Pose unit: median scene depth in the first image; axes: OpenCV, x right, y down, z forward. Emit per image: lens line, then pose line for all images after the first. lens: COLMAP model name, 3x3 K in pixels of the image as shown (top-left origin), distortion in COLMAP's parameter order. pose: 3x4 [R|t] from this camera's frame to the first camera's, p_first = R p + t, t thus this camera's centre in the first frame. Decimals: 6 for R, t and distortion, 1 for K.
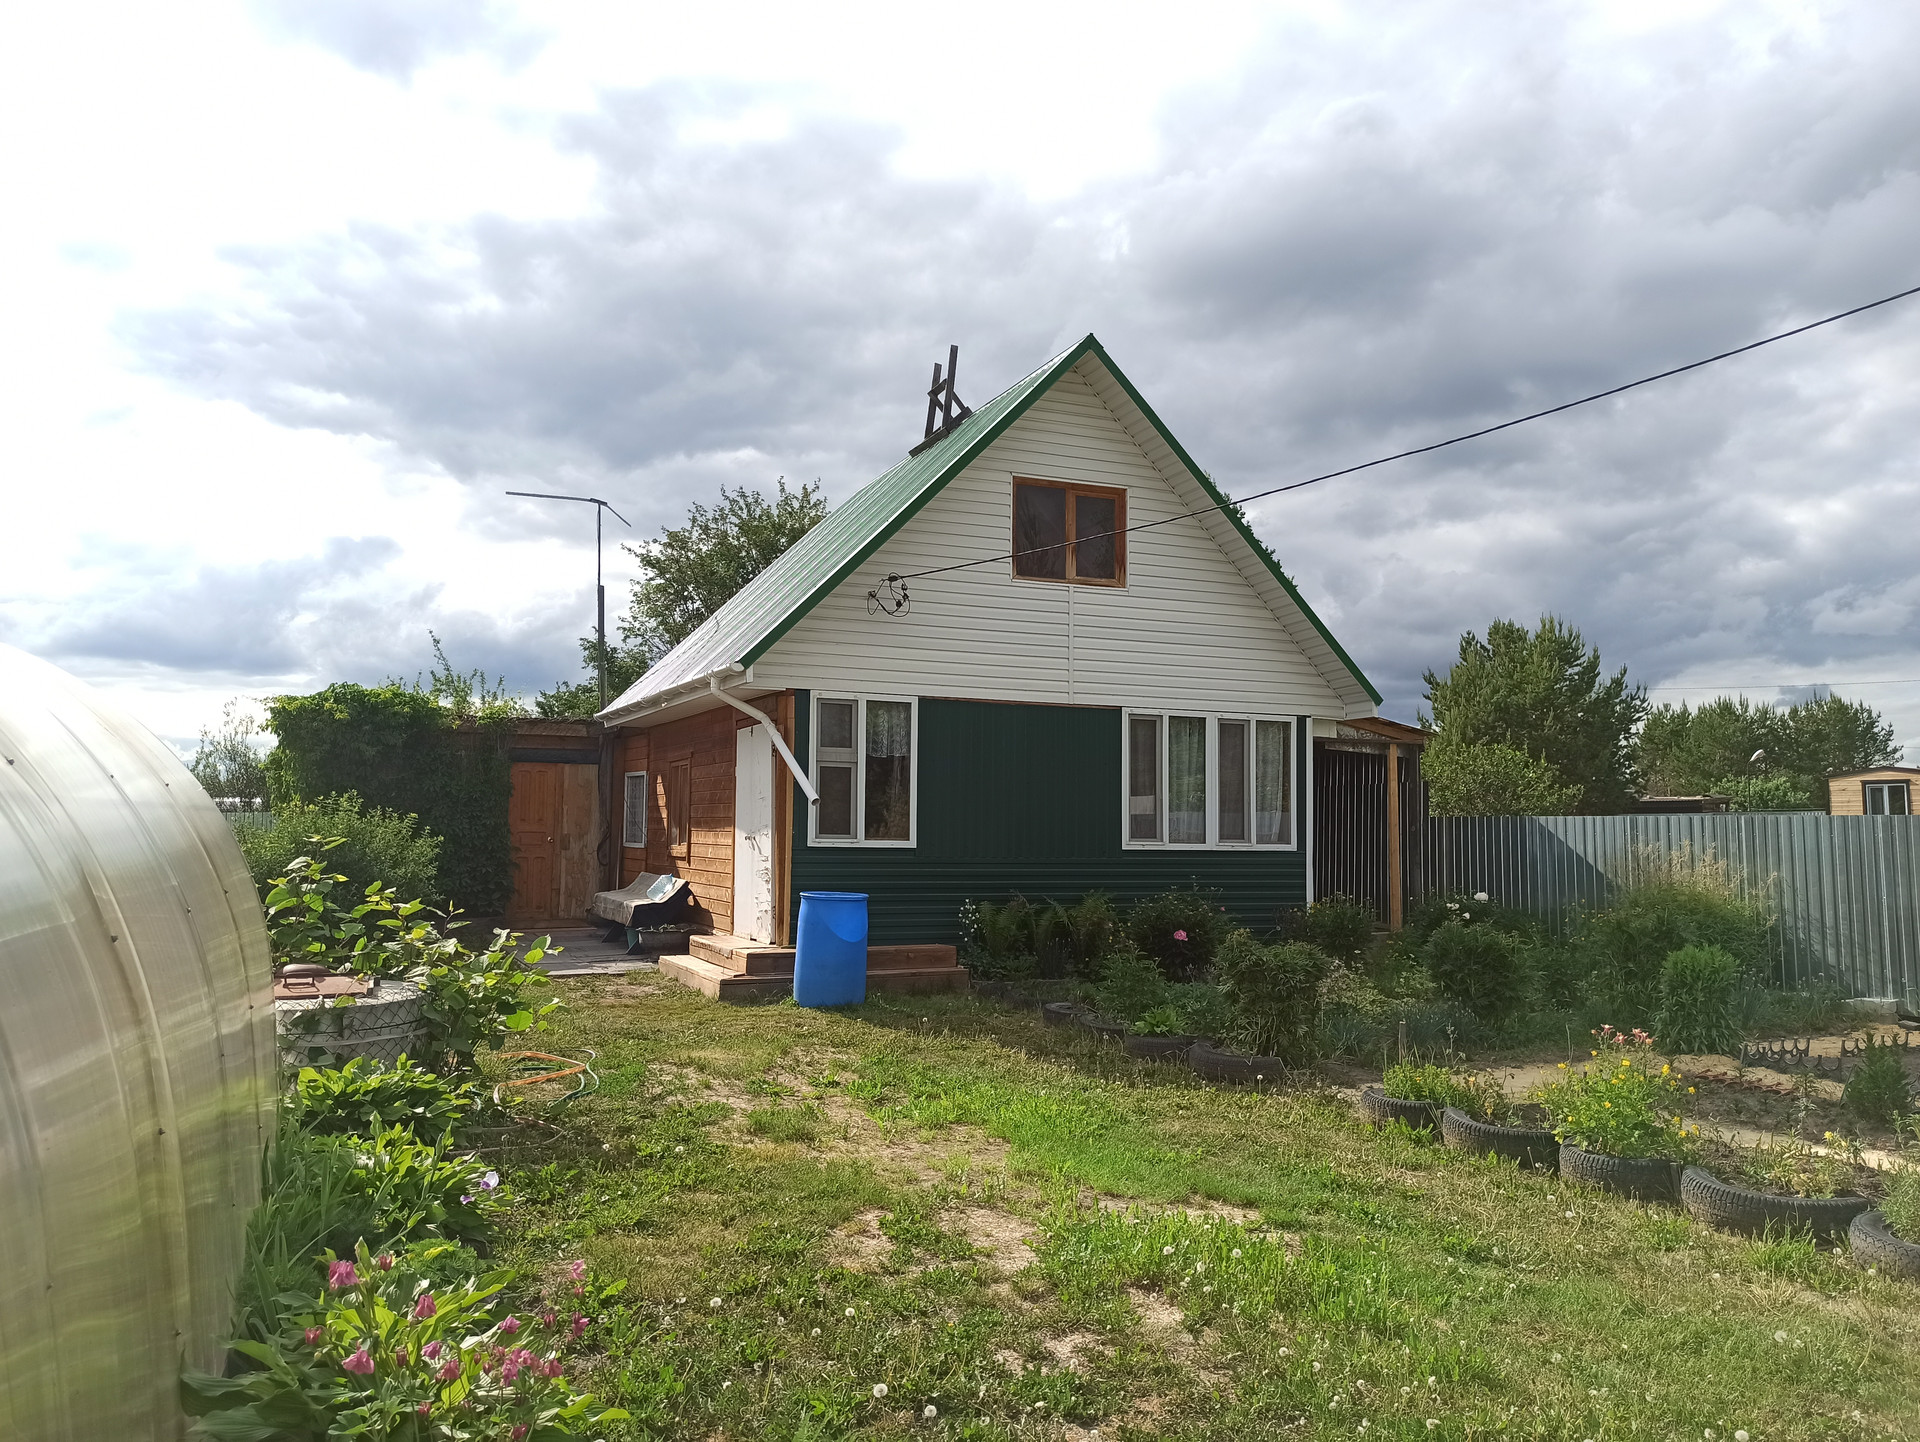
lens RADIAL K [[1421.4, 0, 960.2], [0, 1421.4, 712.7], [0, 0, 1]] dist [0.094687, -0.140024]
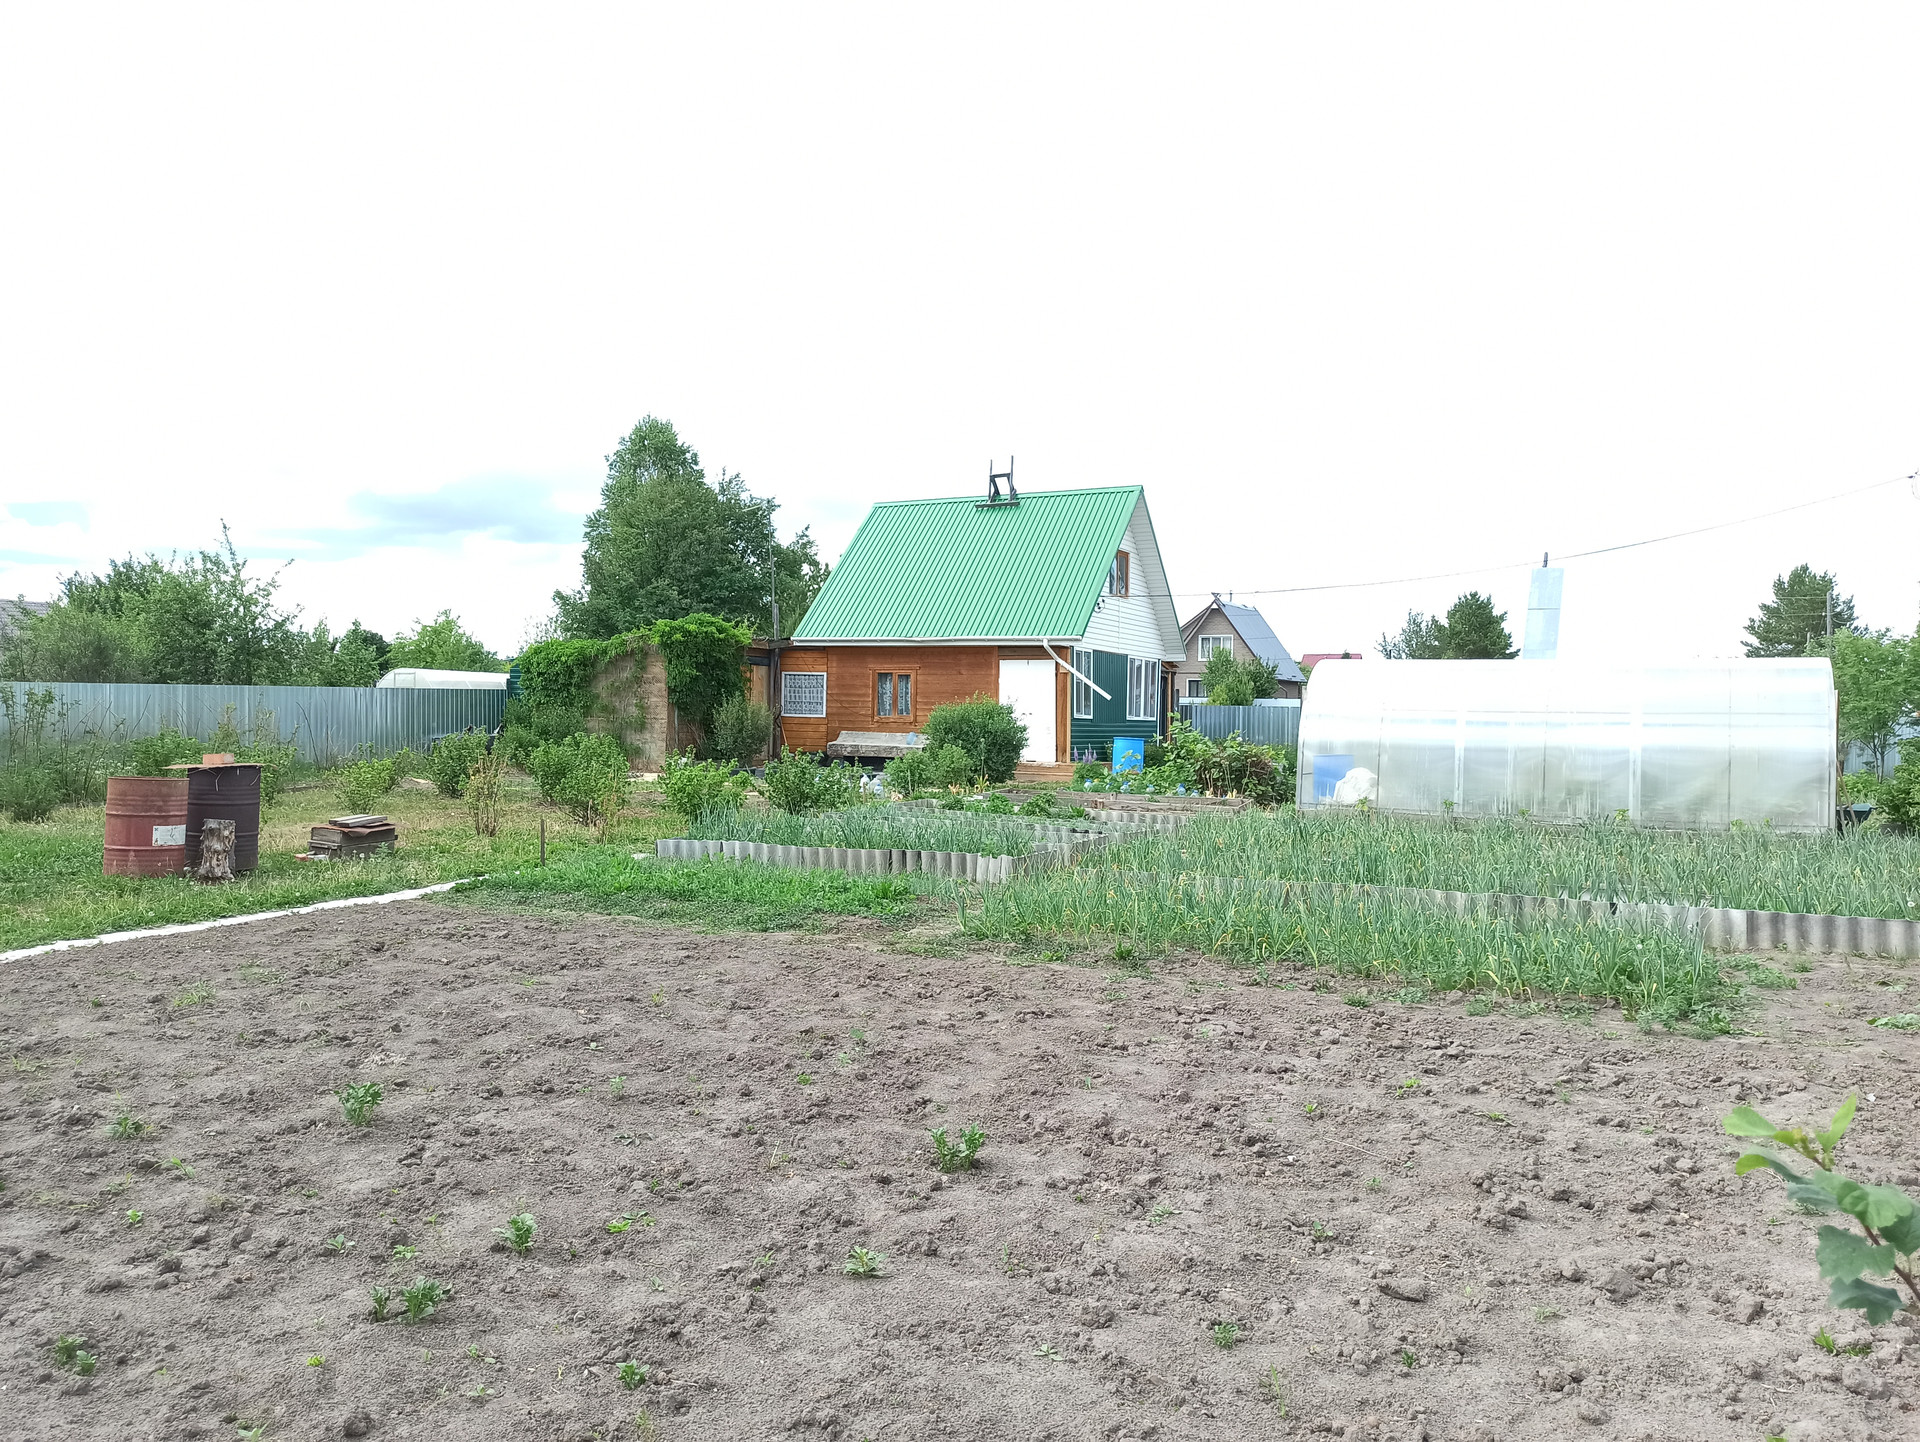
lens RADIAL K [[1421.4, 0, 960.2], [0, 1421.4, 712.7], [0, 0, 1]] dist [0.094687, -0.140024]
pose [[0.761256, 0.006679, 0.648417, -1.392583], [-0.065455, 0.995631, 0.066591, -0.040792], [-0.645139, -0.093135, 0.758368, -0.462002]]
